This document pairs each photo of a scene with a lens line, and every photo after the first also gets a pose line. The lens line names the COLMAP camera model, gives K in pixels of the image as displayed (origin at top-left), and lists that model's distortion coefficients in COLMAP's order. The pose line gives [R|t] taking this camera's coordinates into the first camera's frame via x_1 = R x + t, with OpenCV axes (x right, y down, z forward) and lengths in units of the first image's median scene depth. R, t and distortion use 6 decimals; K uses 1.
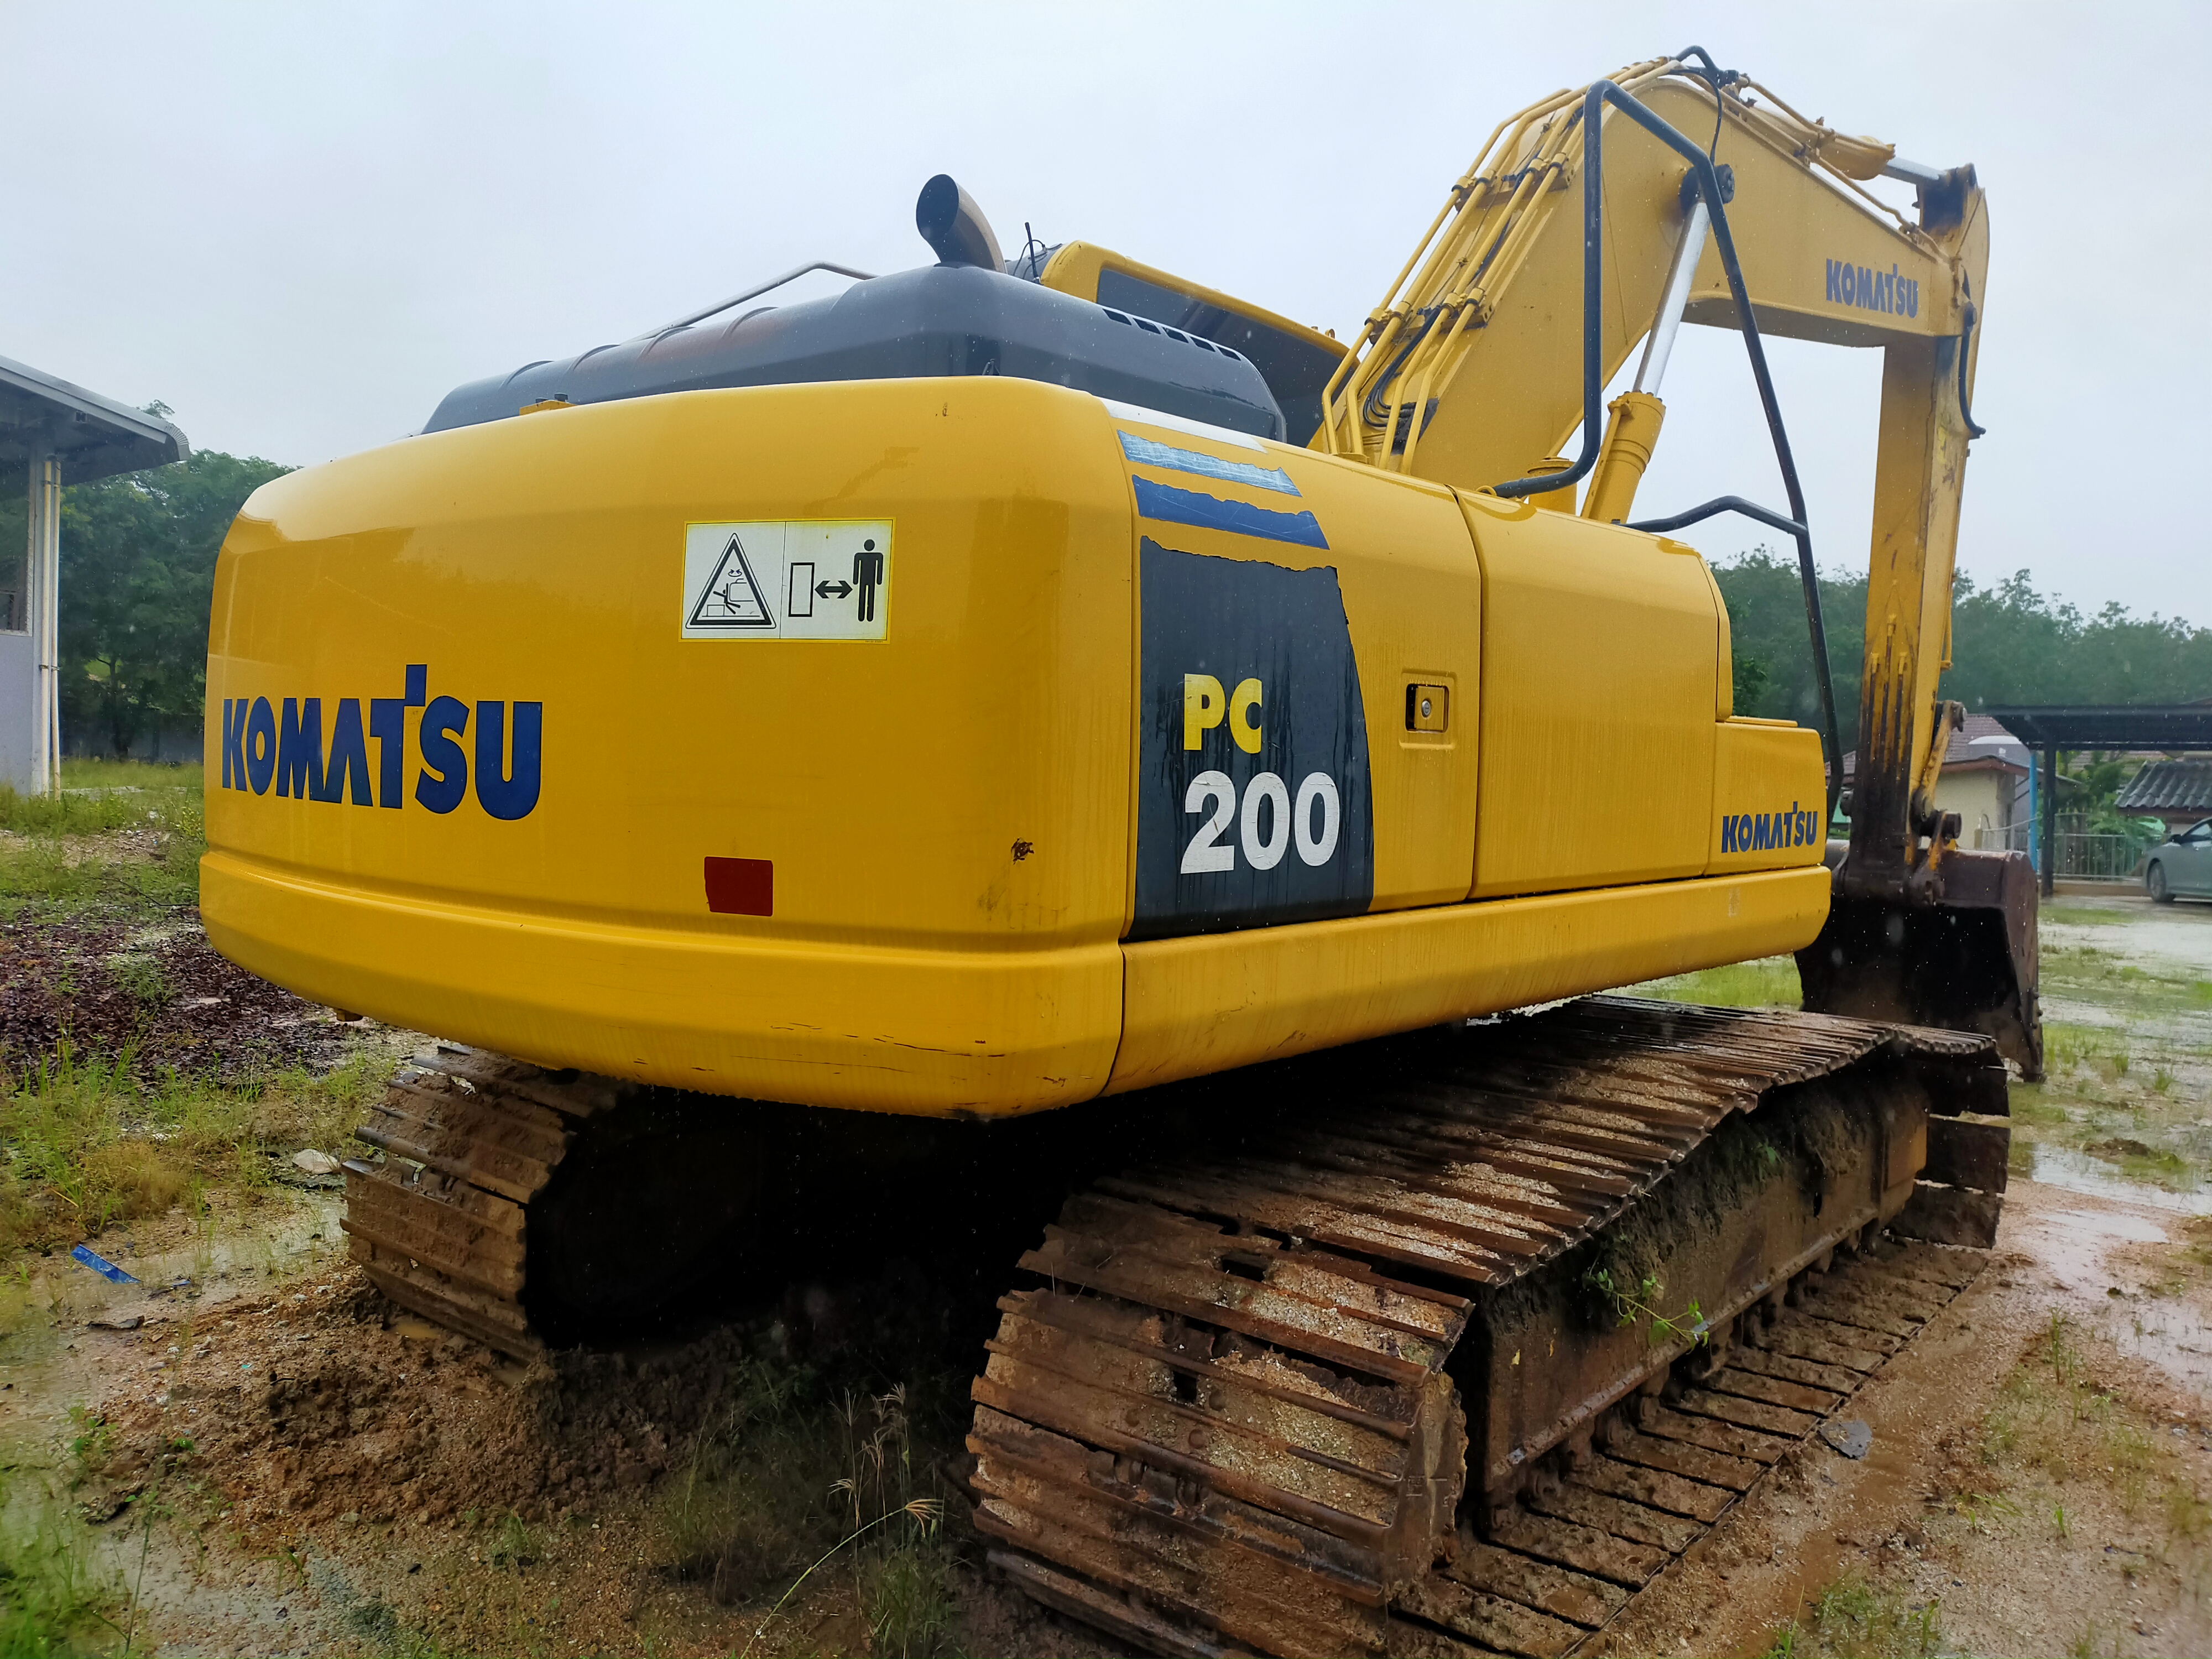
lens RADIAL K [[1694.9, 0, 1103.8], [0, 1694.9, 820.1], [0, 0, 1]] dist [0.022122, -0.019423]
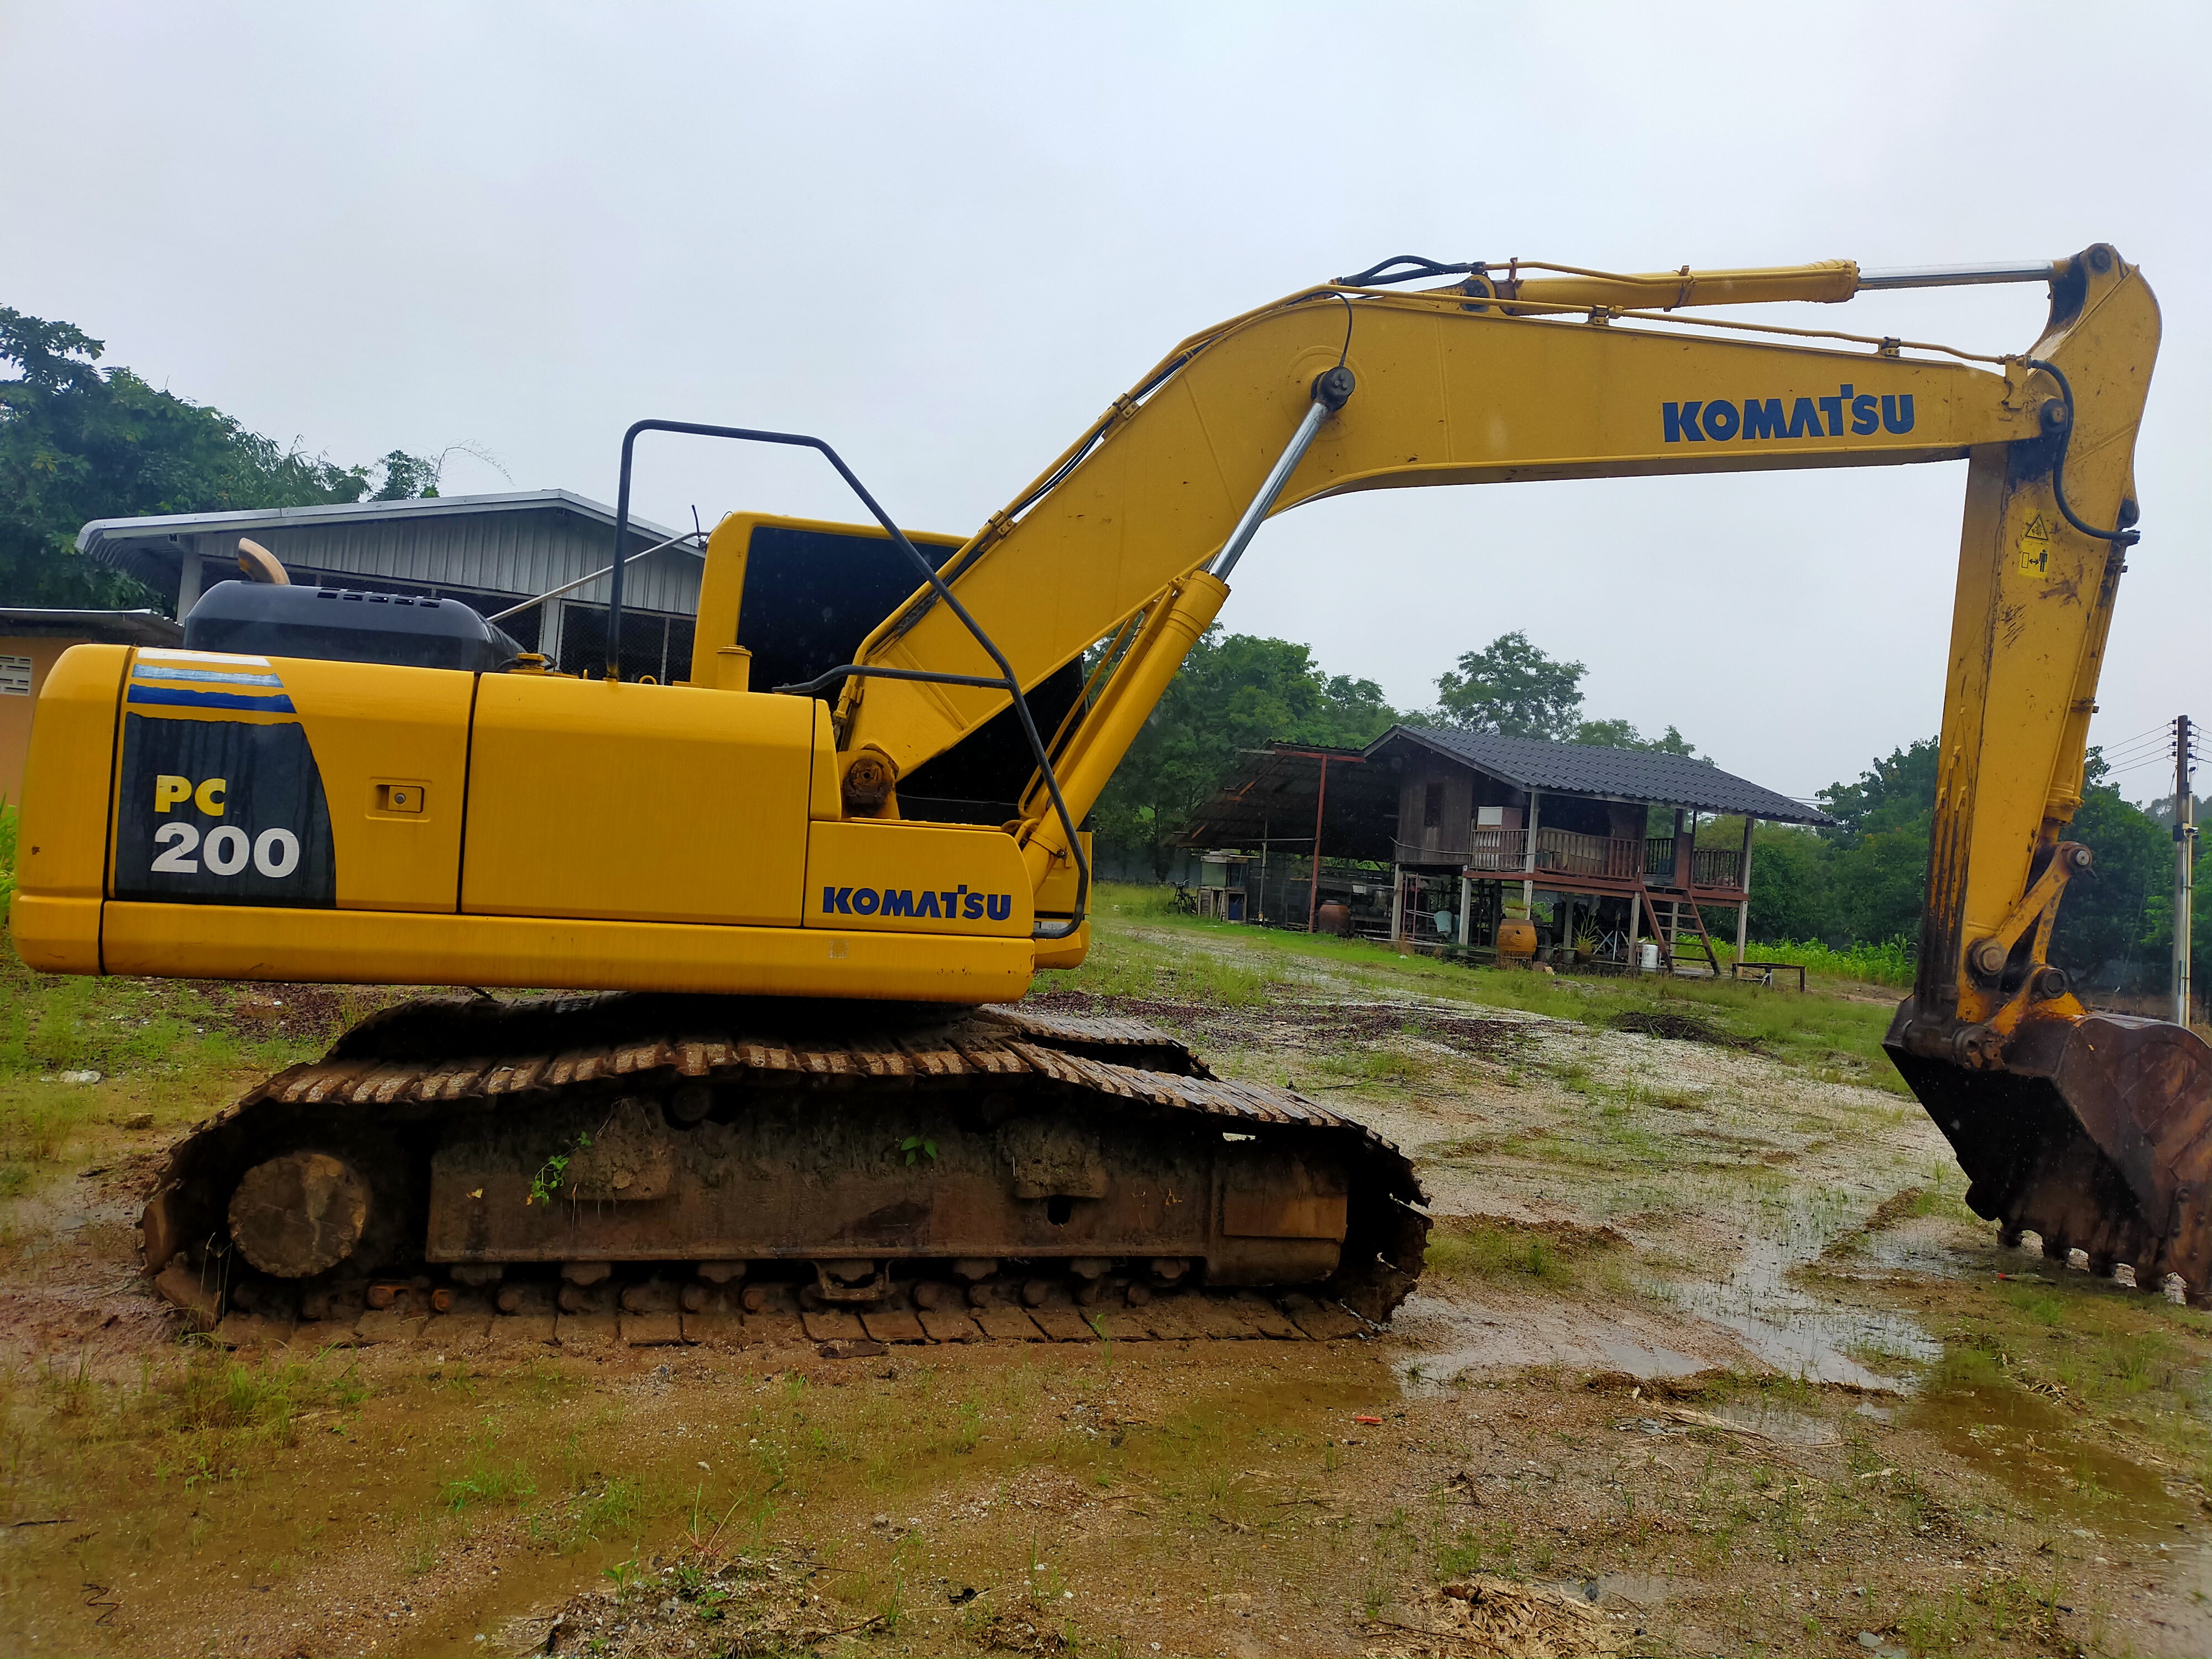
lens RADIAL K [[1694.9, 0, 1123.0], [0, 1694.9, 828.3], [0, 0, 1]] dist [0.022122, -0.019423]
pose [[0.801406, 0.013876, -0.597960, 2.150094], [-0.064668, 0.995880, -0.063562, 0.034165], [0.594615, 0.089608, 0.799002, 0.025263]]
